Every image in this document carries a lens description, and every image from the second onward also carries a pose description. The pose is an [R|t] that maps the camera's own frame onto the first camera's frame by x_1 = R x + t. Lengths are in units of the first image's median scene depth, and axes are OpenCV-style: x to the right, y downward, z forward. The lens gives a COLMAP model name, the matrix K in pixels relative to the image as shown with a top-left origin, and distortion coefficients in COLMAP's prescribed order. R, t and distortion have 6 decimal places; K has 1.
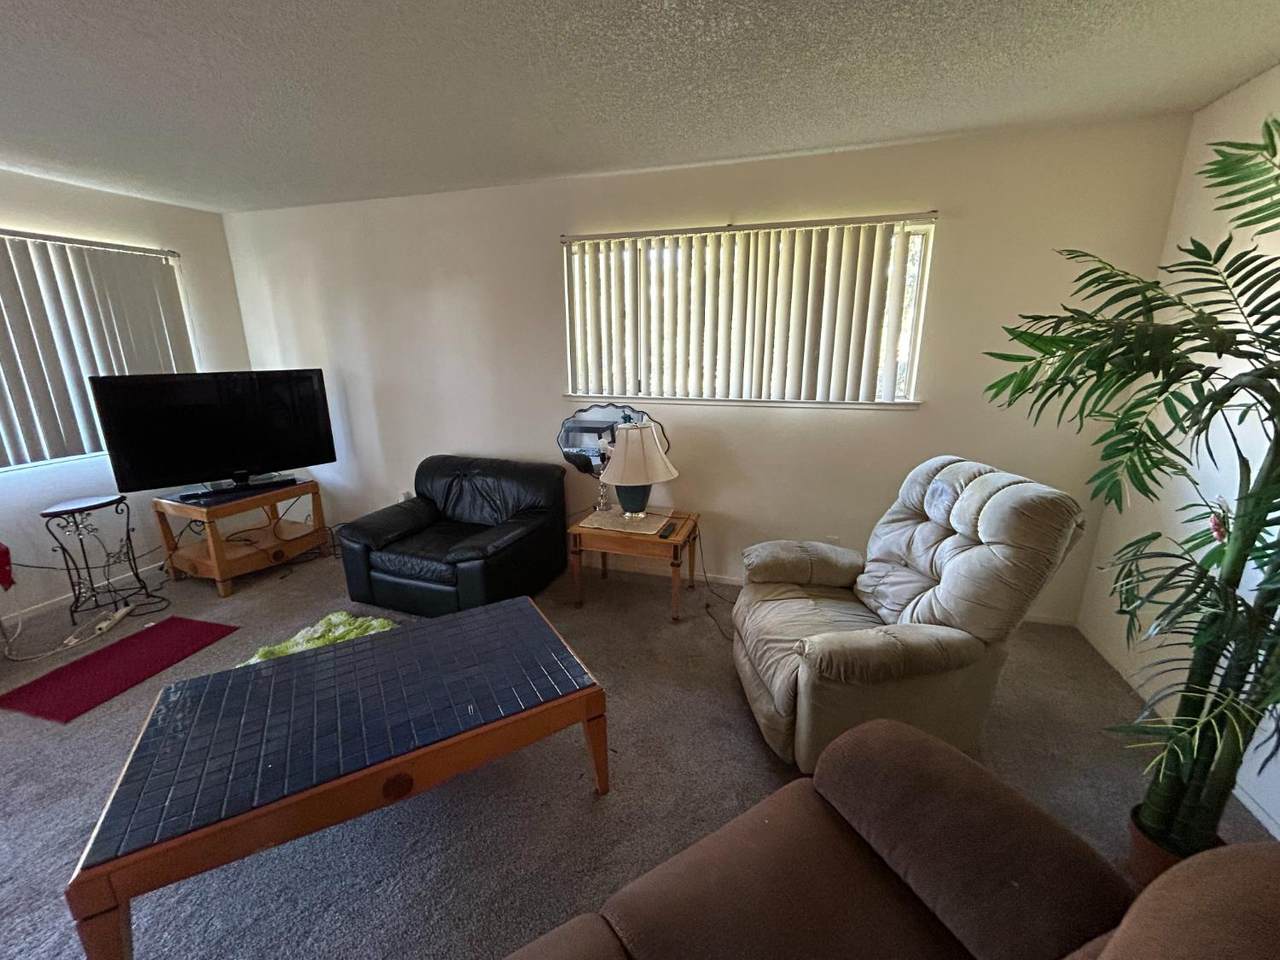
lens RADIAL K [[518.3, 0, 640.0], [0, 518.3, 480.0], [0, 0, 1]] dist [-0.001157, -0.000153]
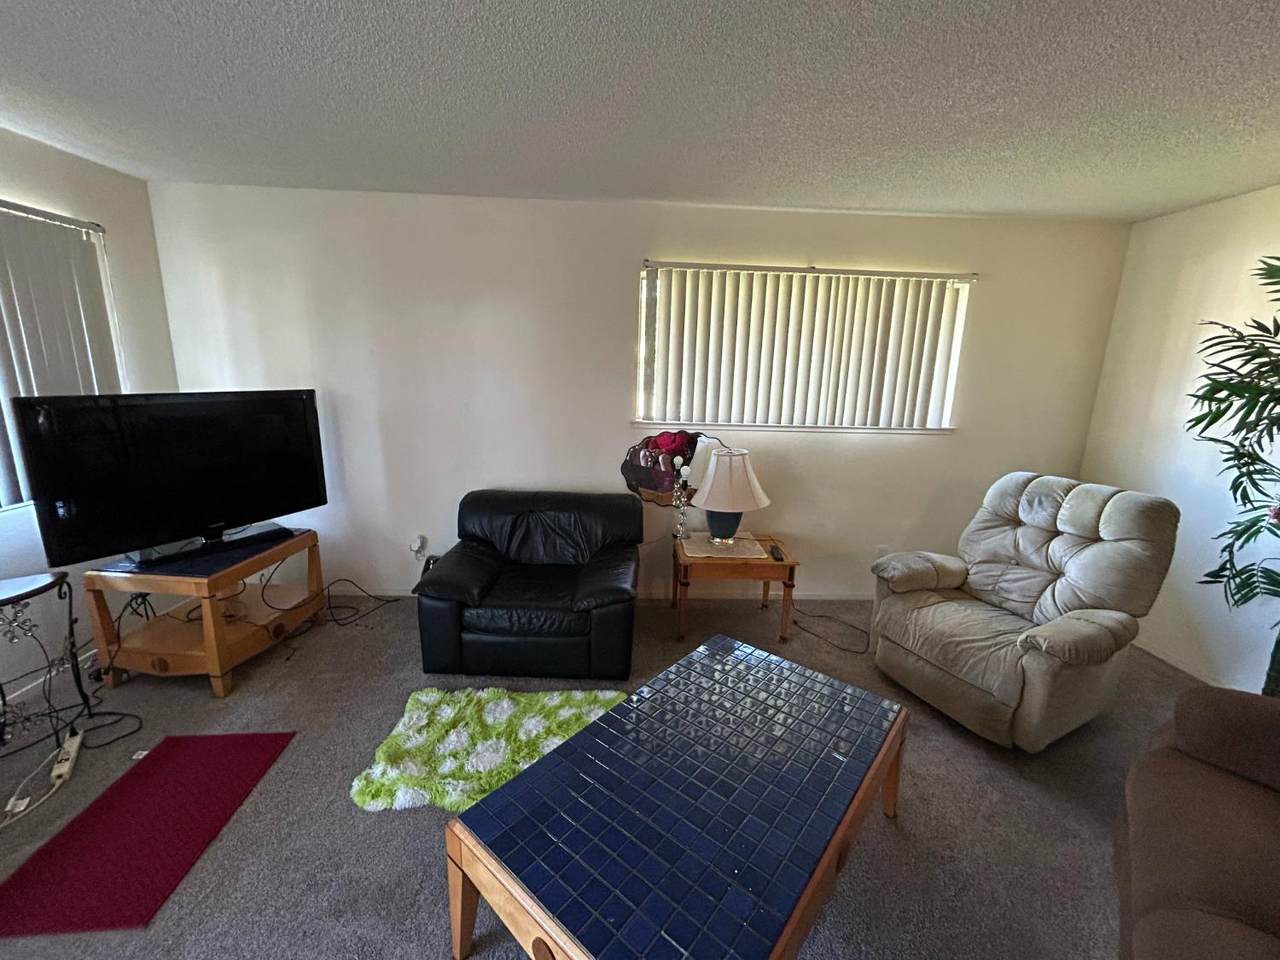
lens RADIAL K [[518.3, 0, 640.0], [0, 518.3, 480.0], [0, 0, 1]] dist [-0.001157, -0.000153]
pose [[0.942166, -0.040041, 0.332745, -0.511918], [0.053432, 0.998084, -0.031186, -0.028553], [-0.330858, 0.047162, 0.942501, 0.105160]]
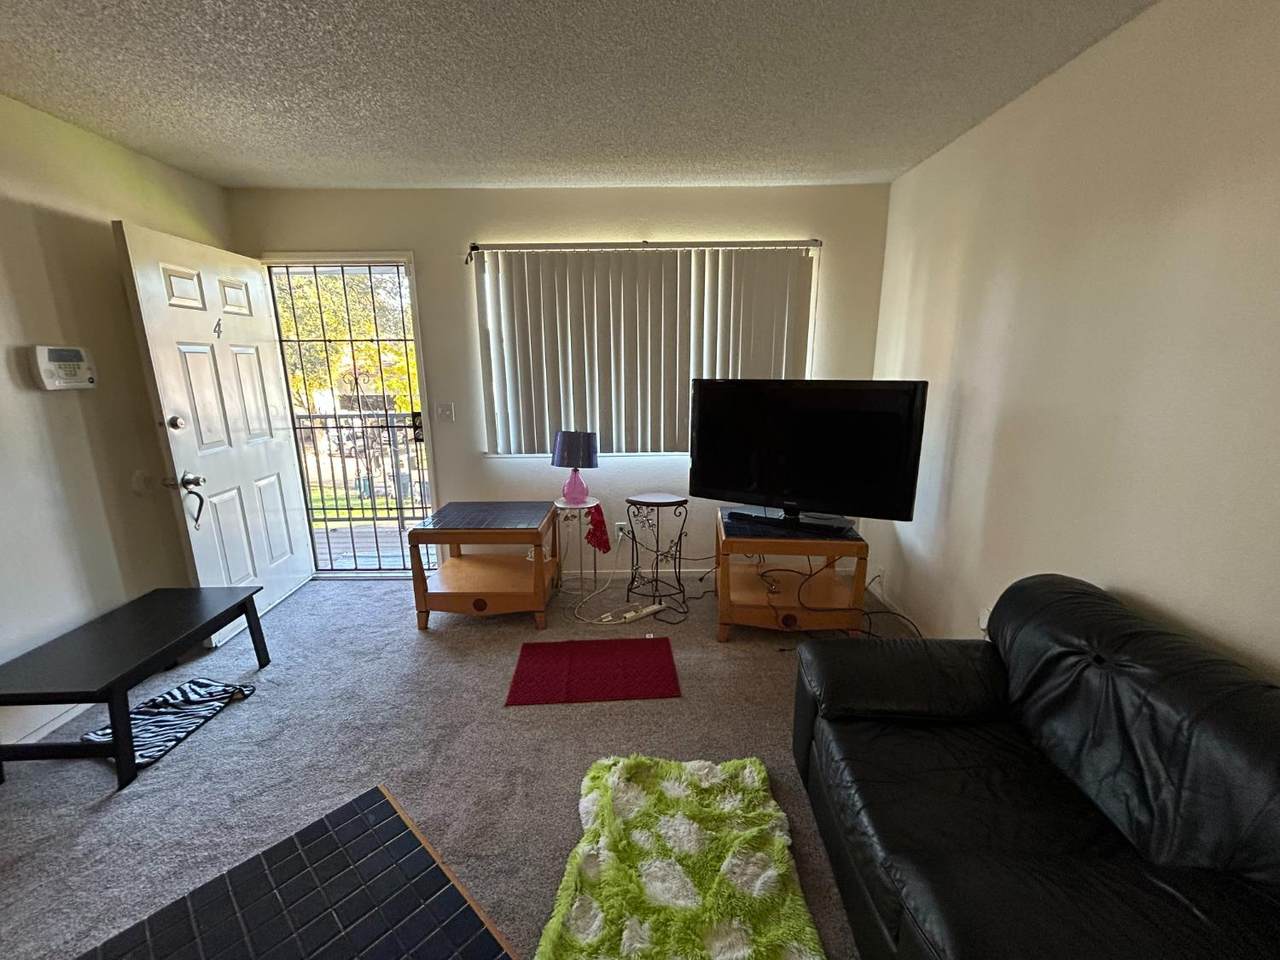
lens RADIAL K [[515.9, 0, 640.0], [0, 515.9, 480.0], [0, 0, 1]] dist [0.000025, -0.000068]
pose [[0.302742, 0.216979, -0.928045, -0.121080], [-0.238581, 0.959991, 0.146620, -0.129184], [0.922728, 0.177026, 0.342397, 0.580284]]
